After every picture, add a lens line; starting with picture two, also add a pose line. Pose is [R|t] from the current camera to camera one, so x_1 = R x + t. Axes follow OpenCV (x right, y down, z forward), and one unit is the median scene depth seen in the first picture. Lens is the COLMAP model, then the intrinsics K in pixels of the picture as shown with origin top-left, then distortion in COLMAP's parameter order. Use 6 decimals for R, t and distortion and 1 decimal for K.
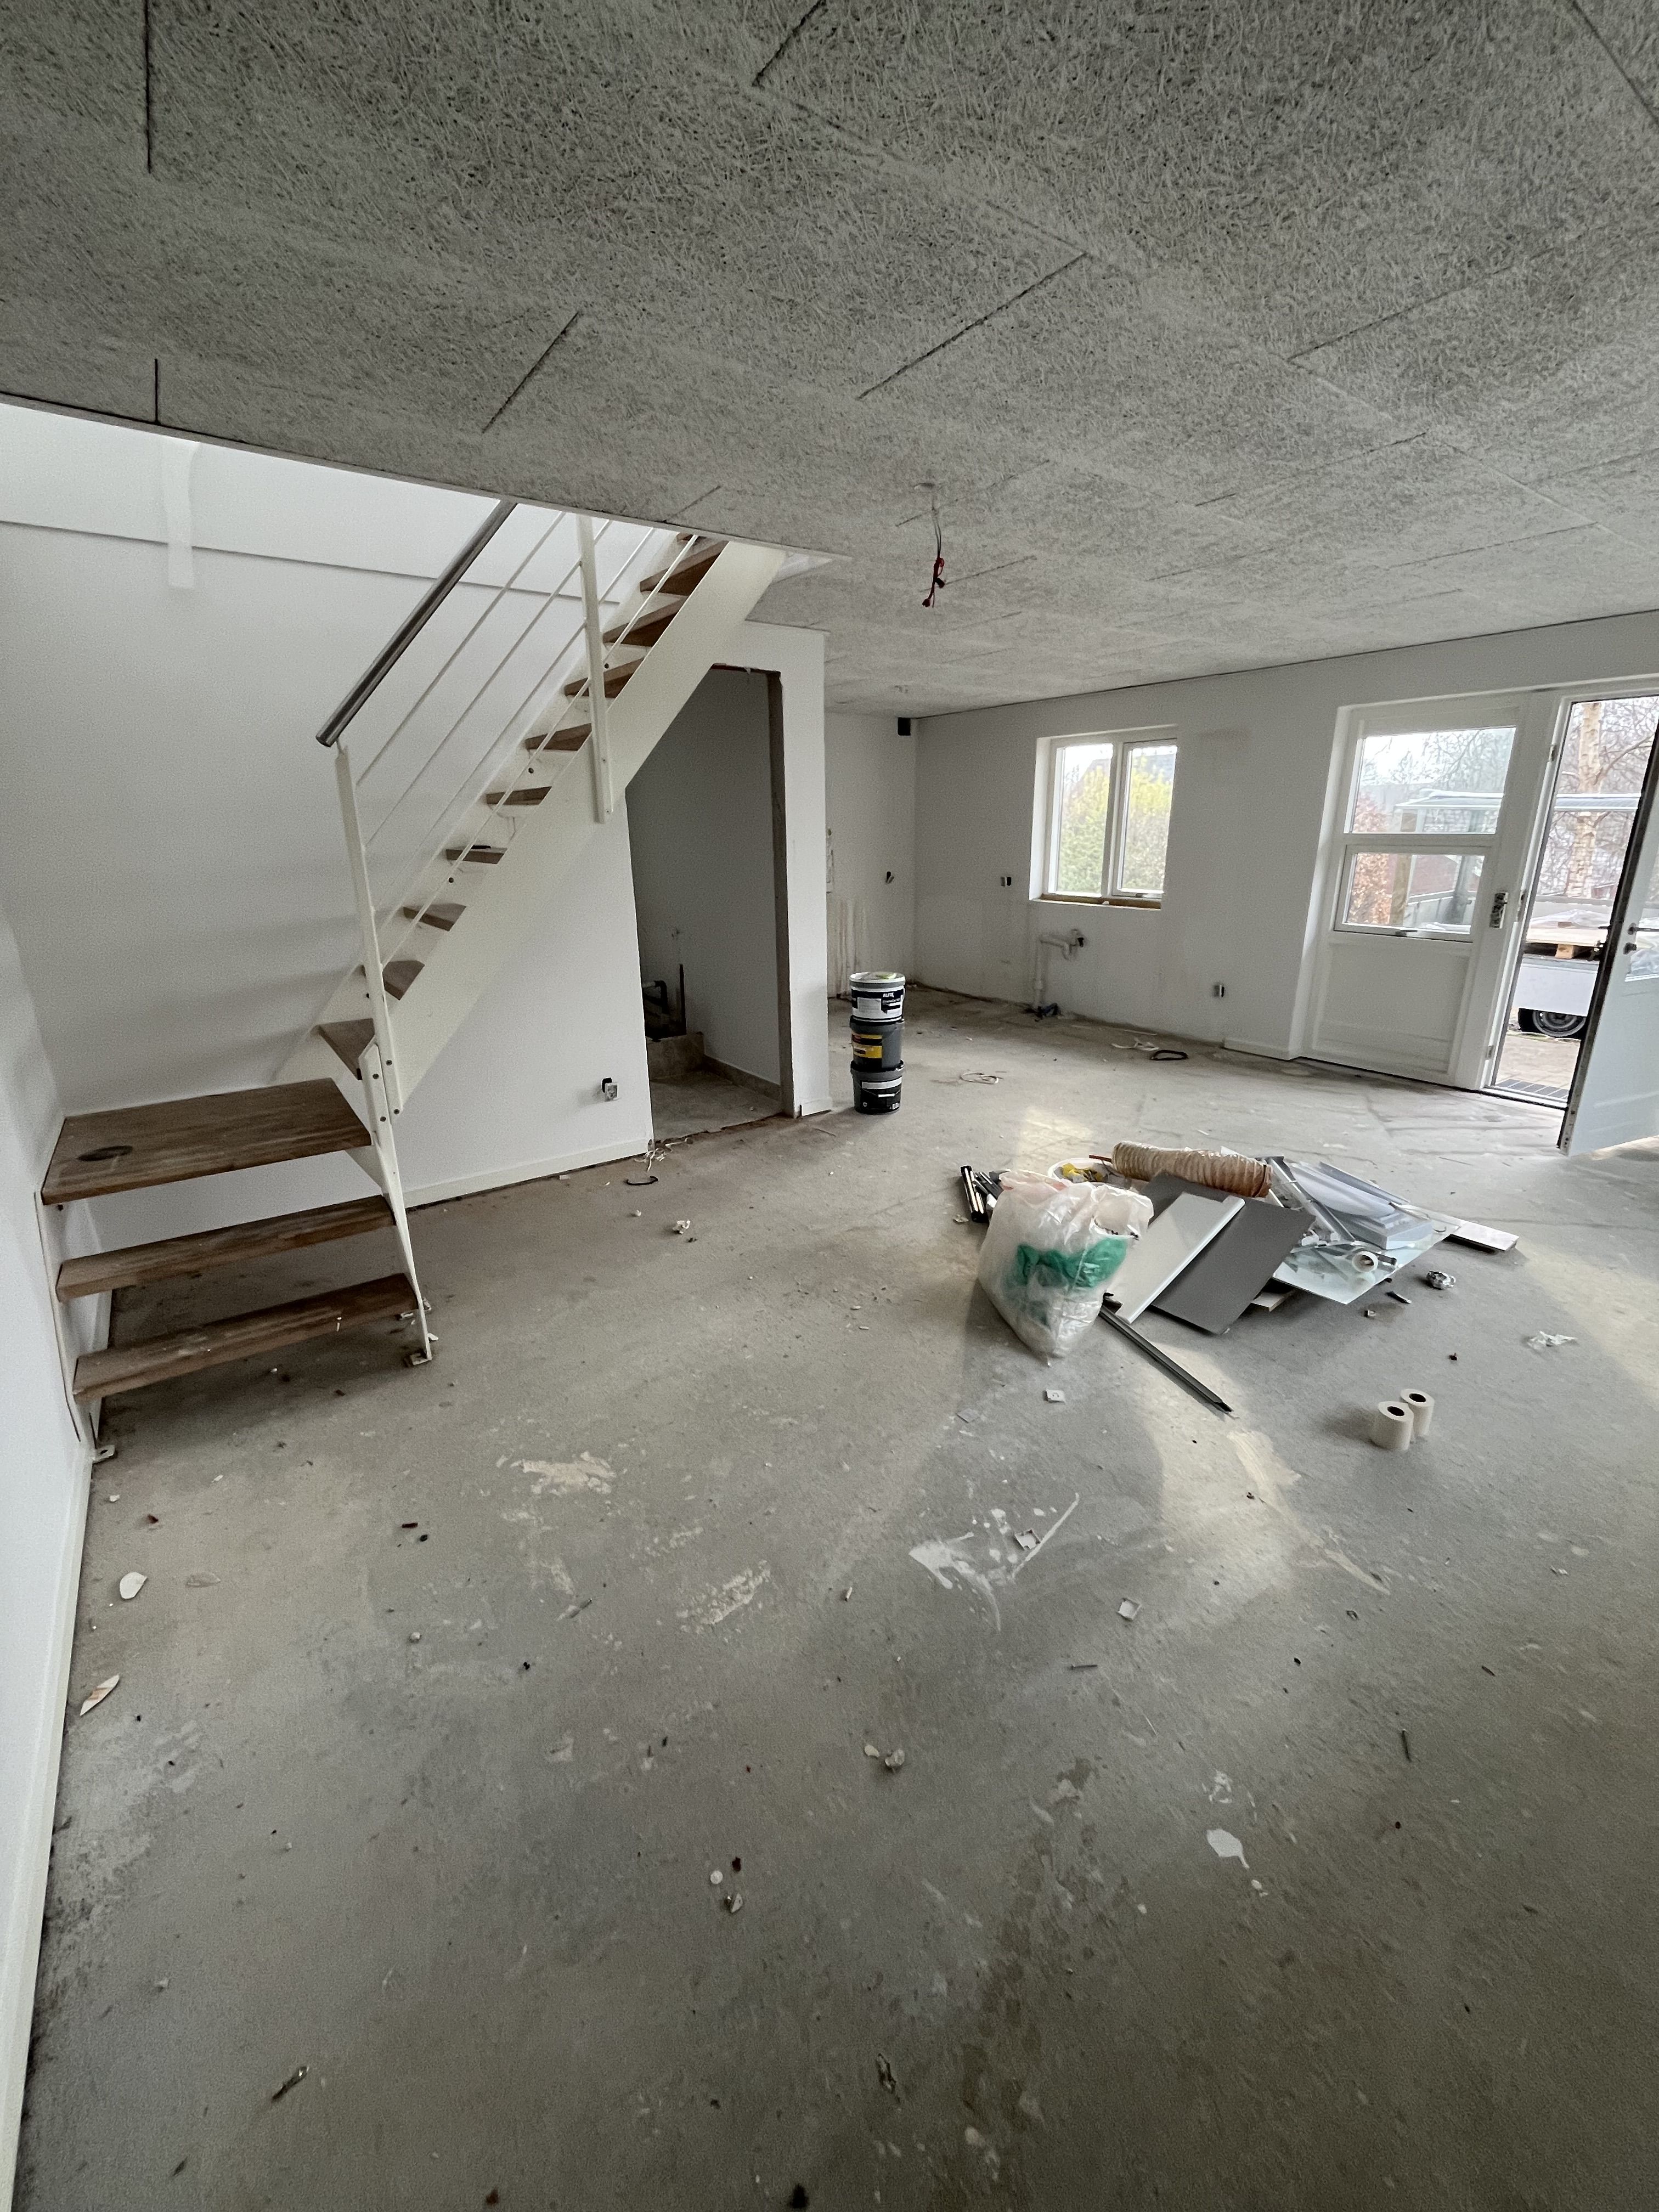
lens RADIAL K [[889.3, 0, 831.5], [0, 889.3, 1101.7], [0, 0, 1]] dist [-0.000767, 0.000008]
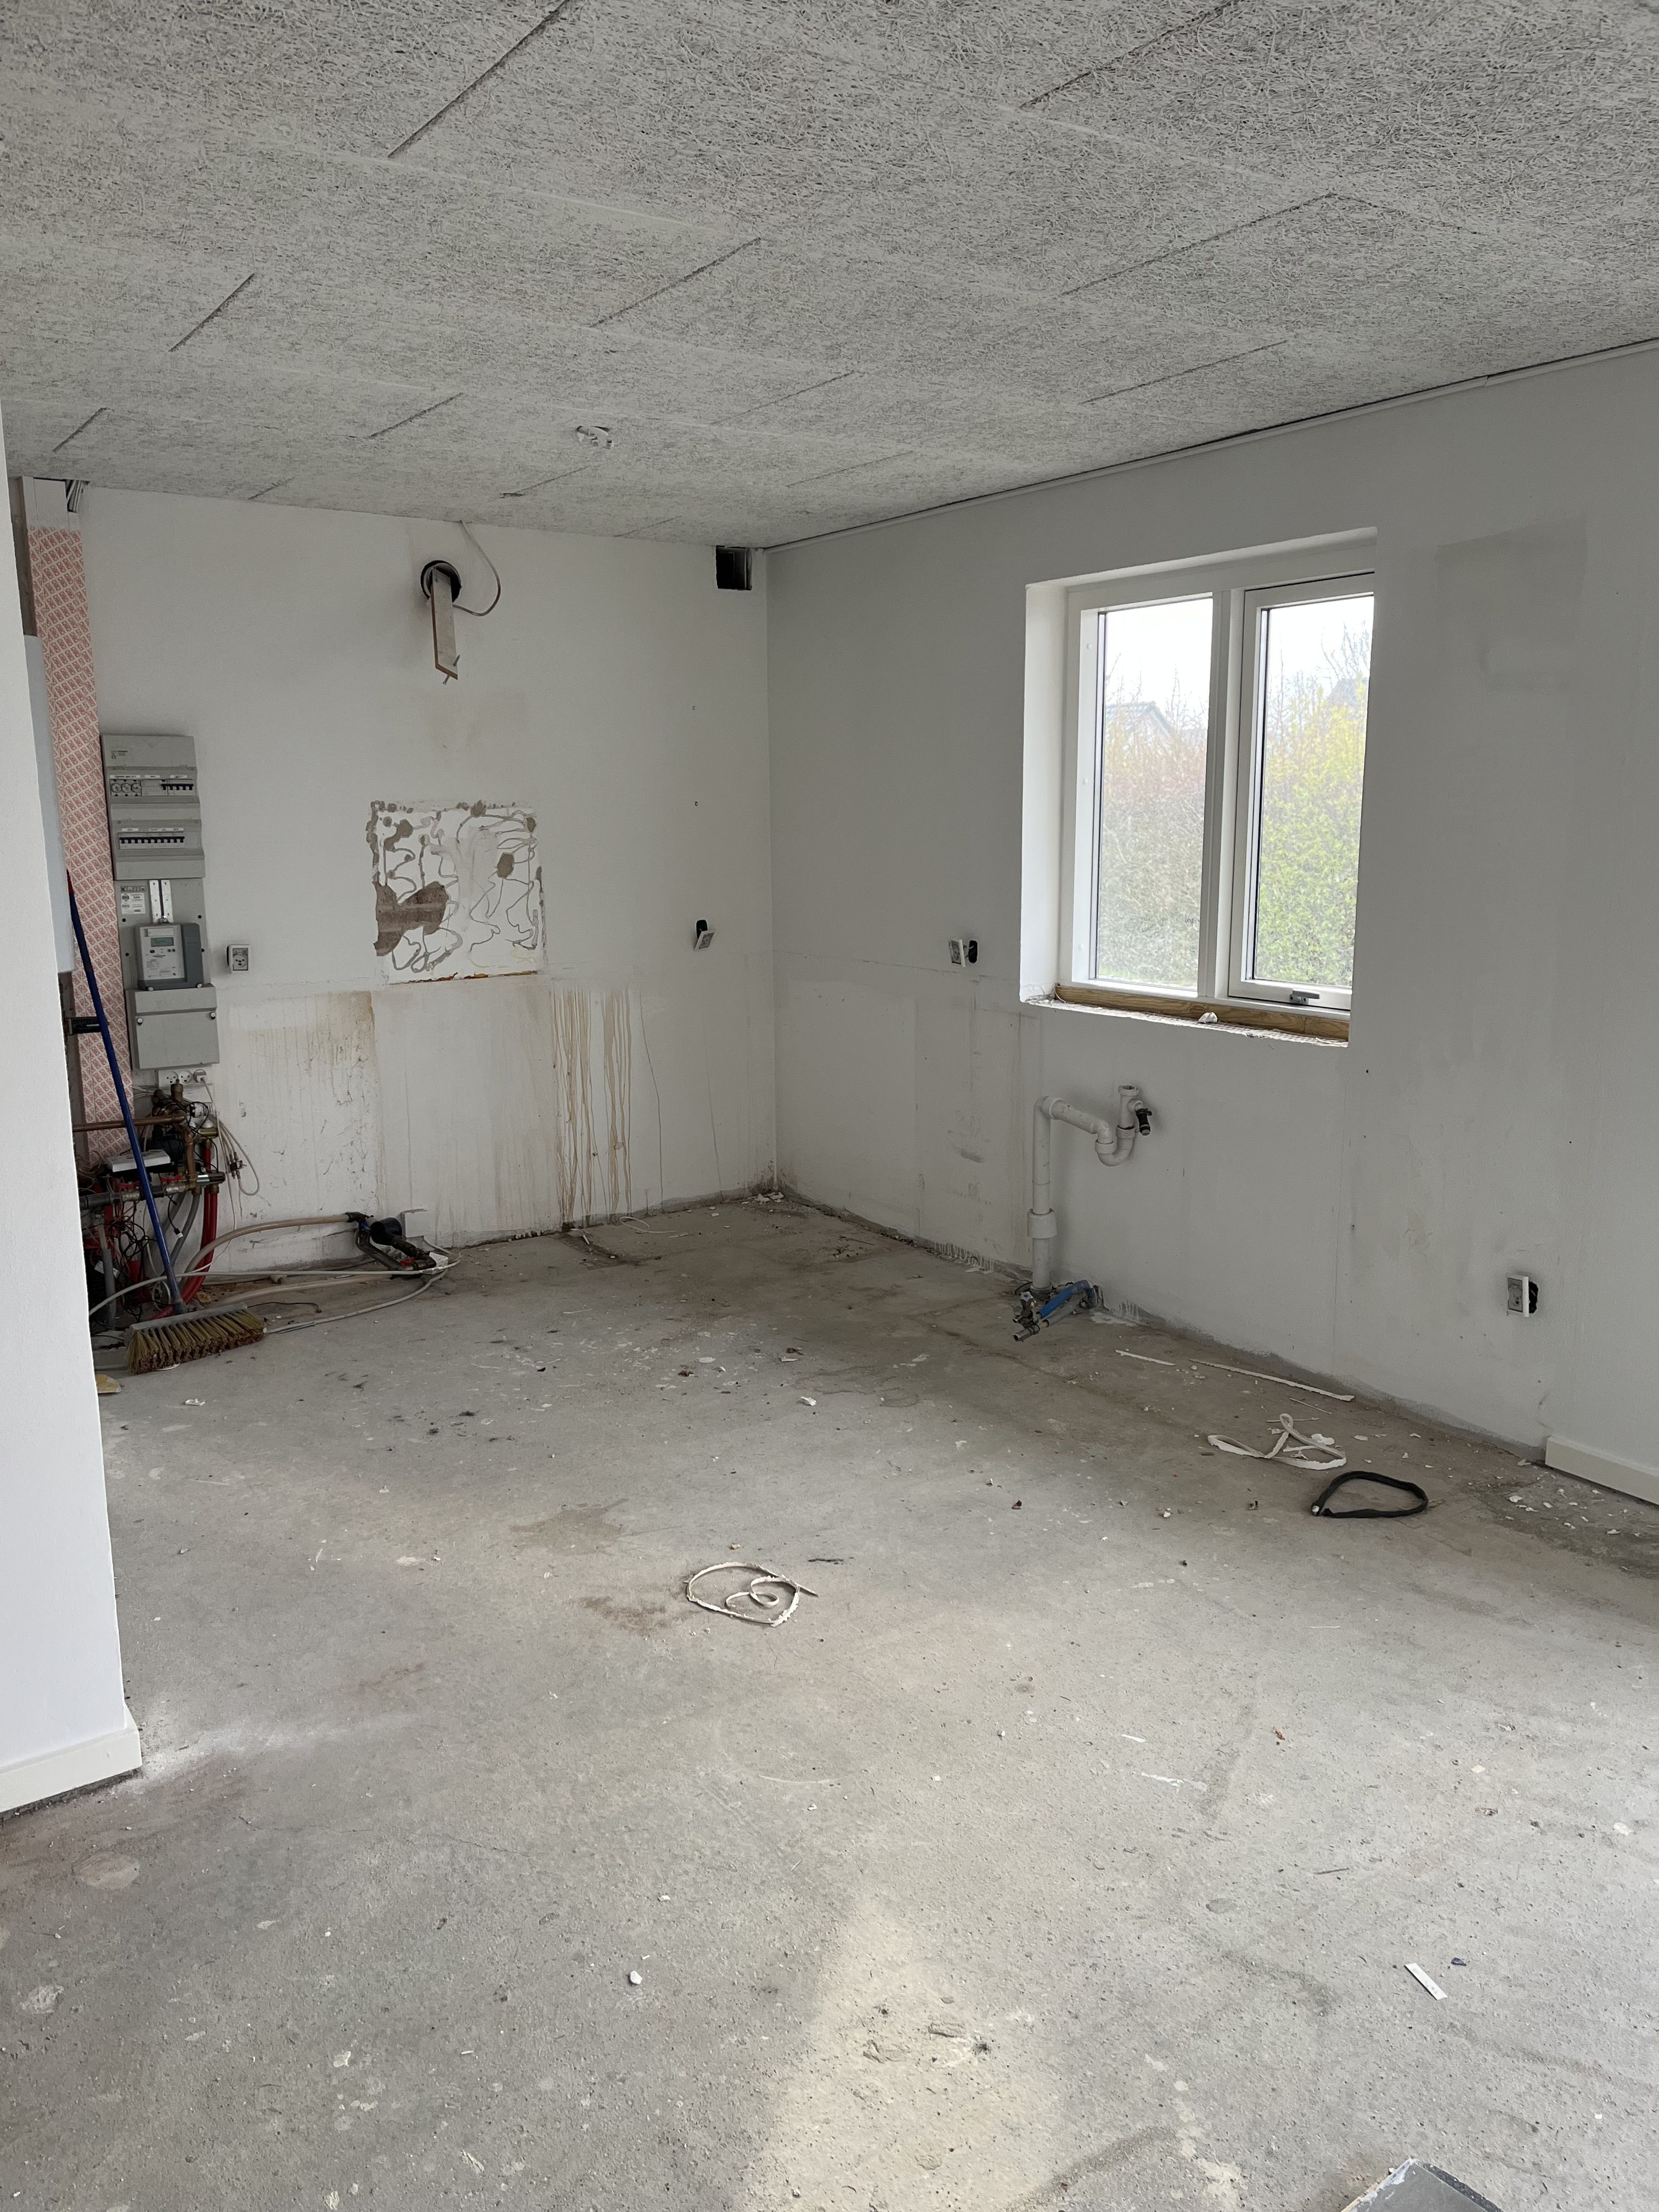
lens RADIAL K [[1665.8, 0, 829.5], [0, 1665.8, 1111.7], [0, 0, 1]] dist [0.053212, 0.000444]
pose [[0.999741, 0.012167, -0.019246, 0.160113], [-0.014359, 0.992880, -0.118249, -0.097591], [0.017670, 0.118495, 0.992797, 0.307329]]
